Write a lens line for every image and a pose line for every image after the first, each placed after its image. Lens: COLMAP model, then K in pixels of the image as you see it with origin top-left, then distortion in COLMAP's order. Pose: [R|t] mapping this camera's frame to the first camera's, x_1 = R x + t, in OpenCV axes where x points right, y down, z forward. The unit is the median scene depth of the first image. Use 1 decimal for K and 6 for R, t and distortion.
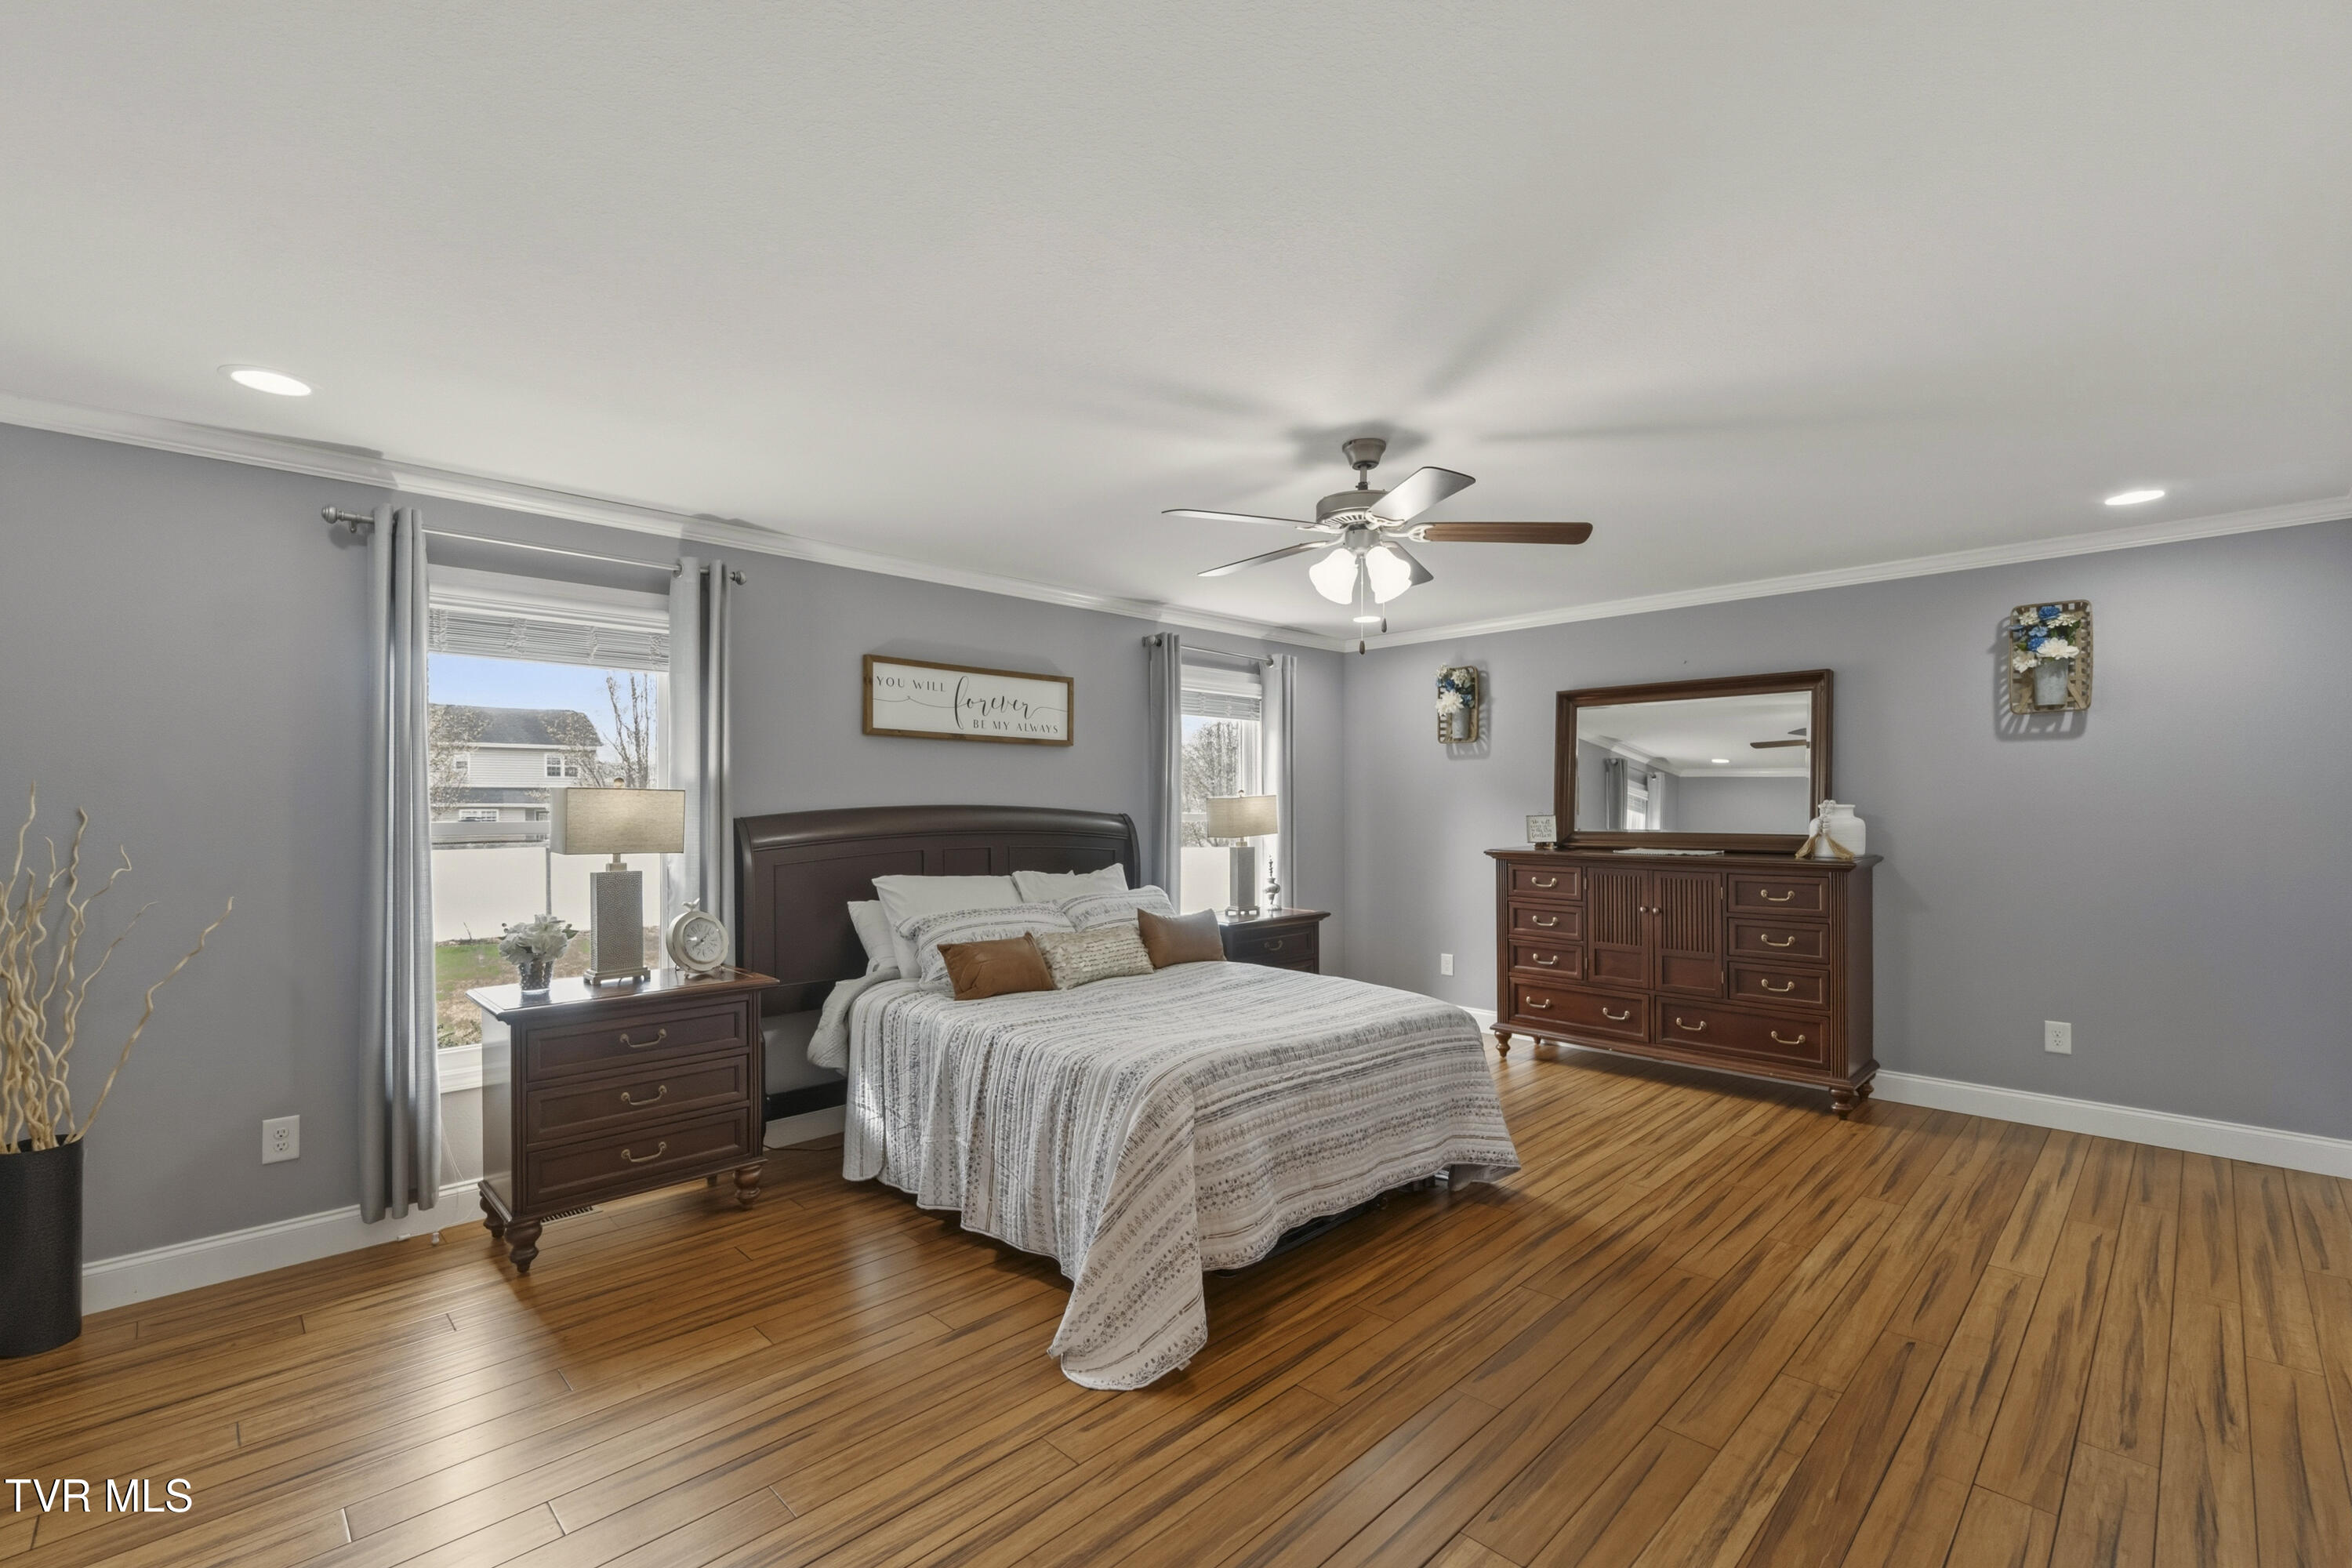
lens RADIAL K [[1023.9, 0, 1175.8], [0, 1023.9, 806.0], [0, 0, 1]] dist [-0.002084, -0.000117]
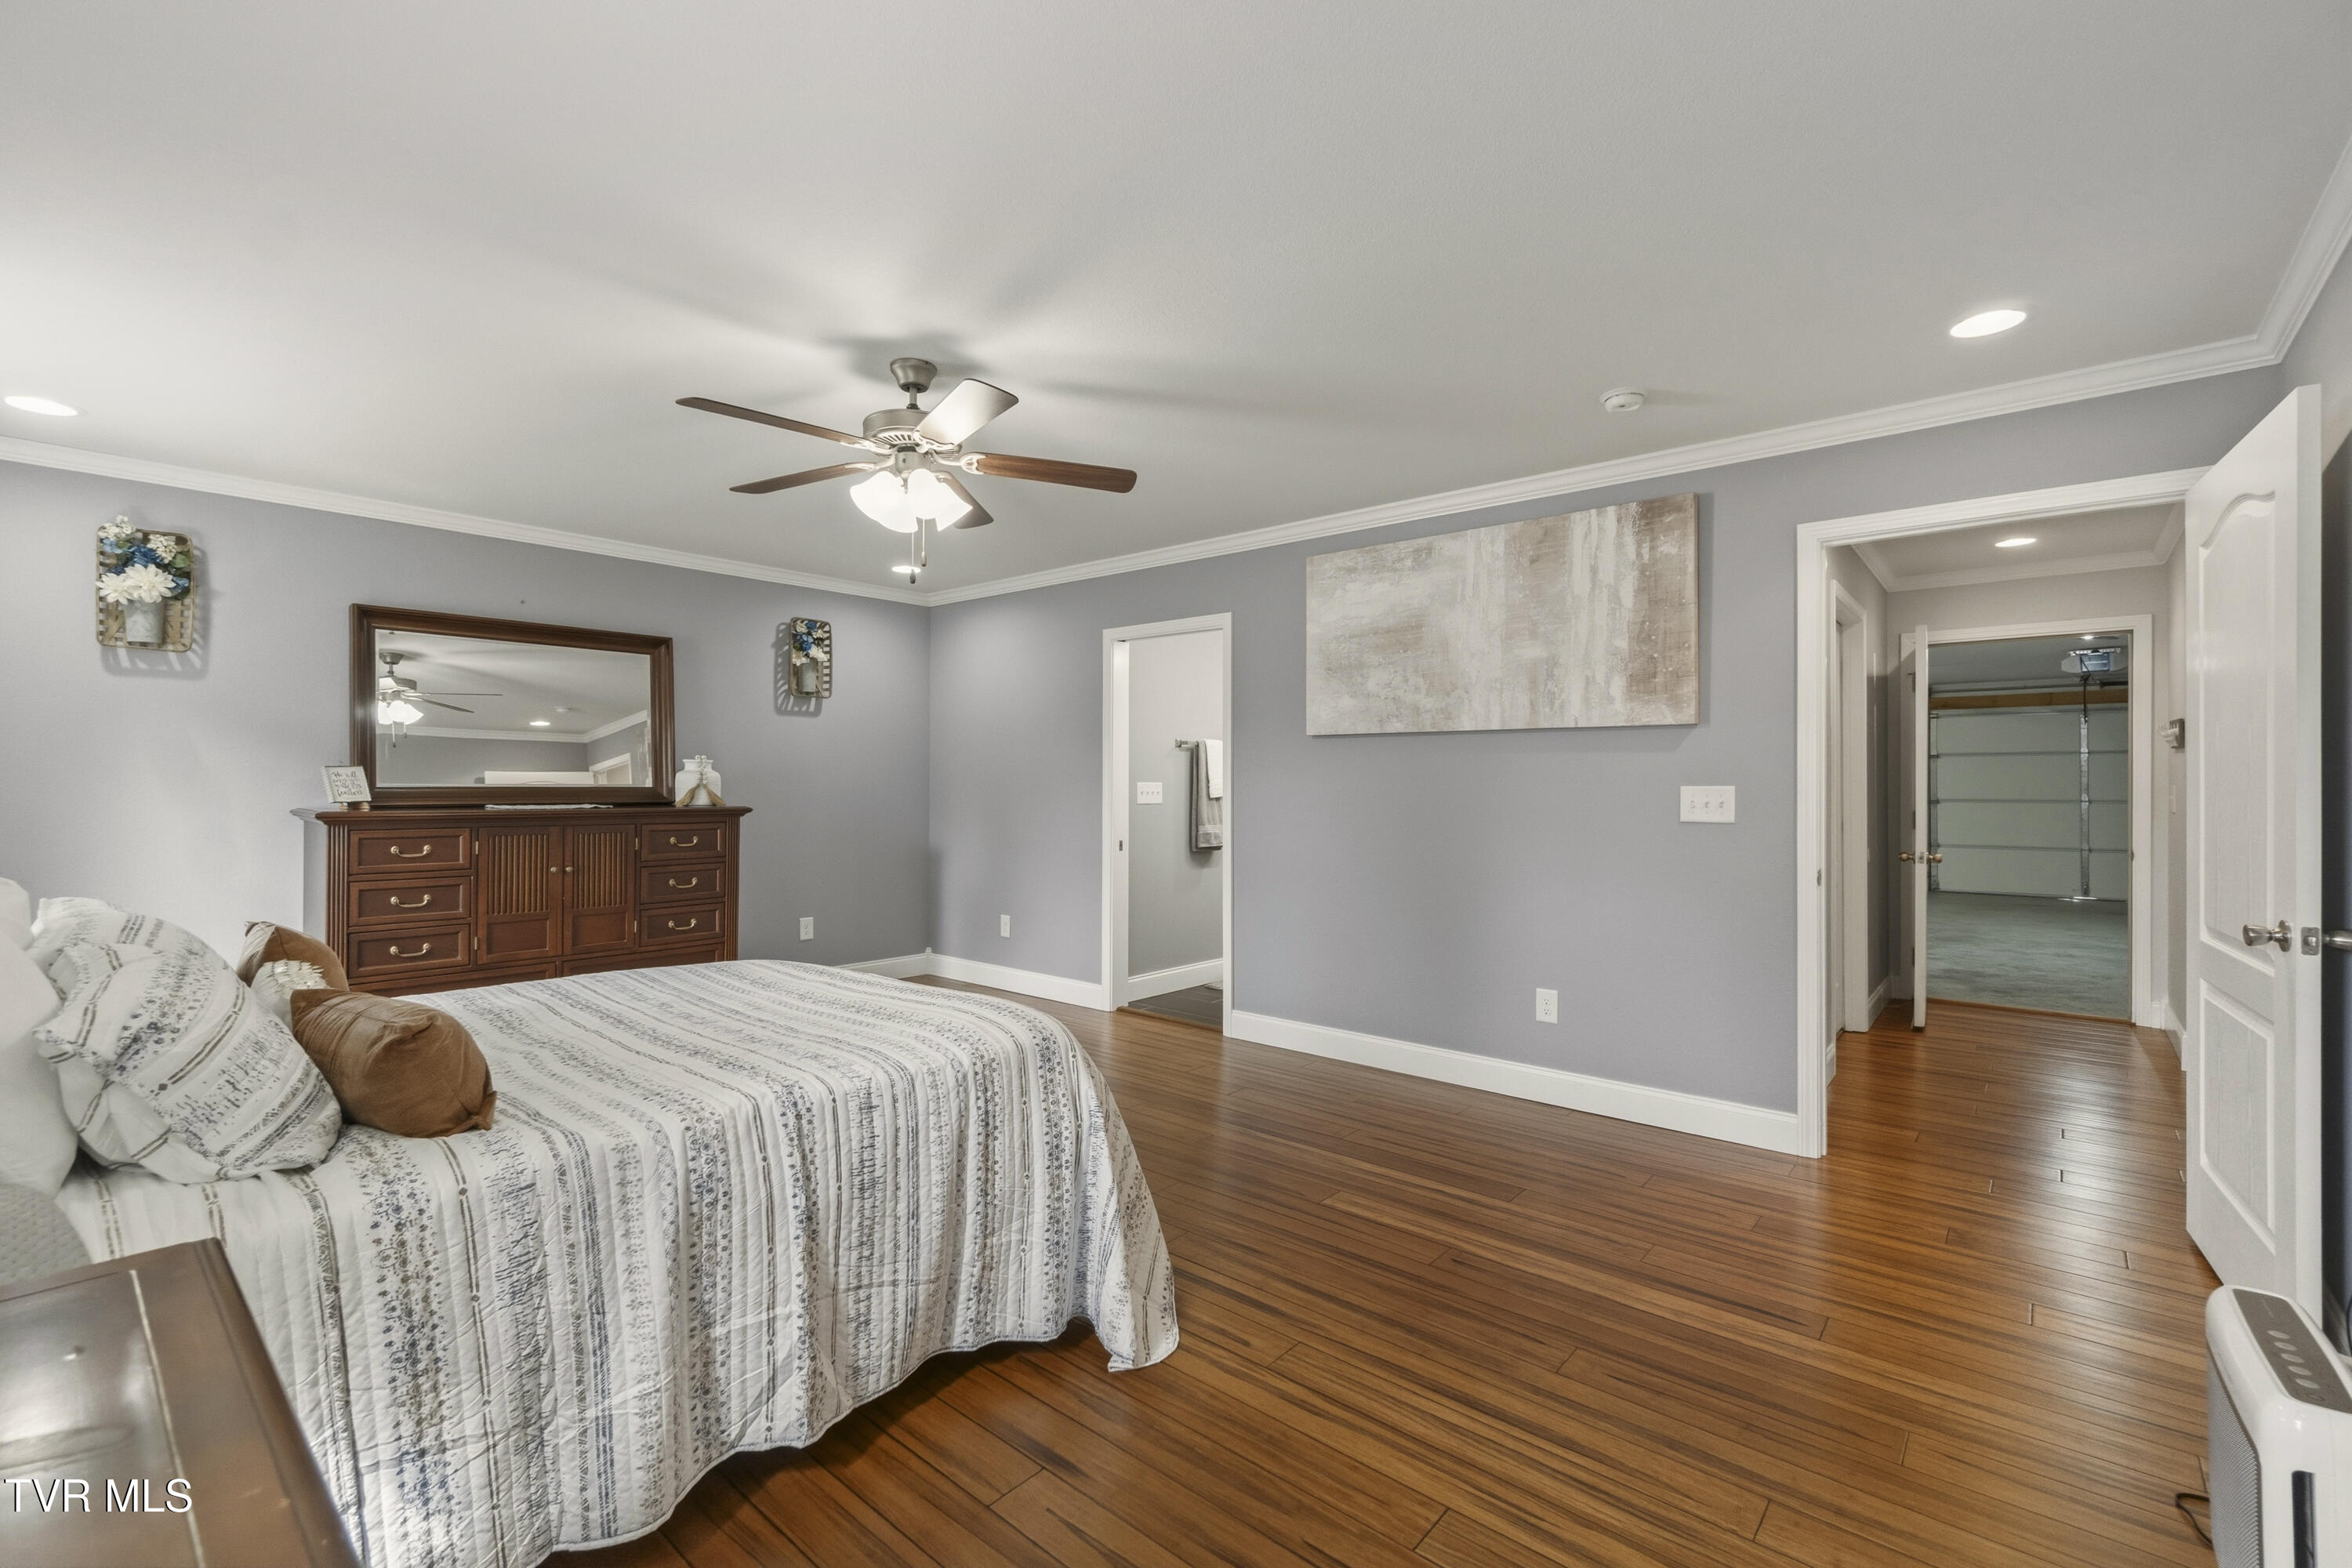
lens RADIAL K [[1005.8, 0, 1176.0], [0, 1005.8, 784.0], [0, 0, 1]] dist [-0.000280, 0.000187]
pose [[-0.073756, 0.002557, 0.997273, -0.556062], [-0.003619, 0.999989, -0.002832, 0.029474], [-0.997270, -0.003818, -0.073746, 0.590682]]
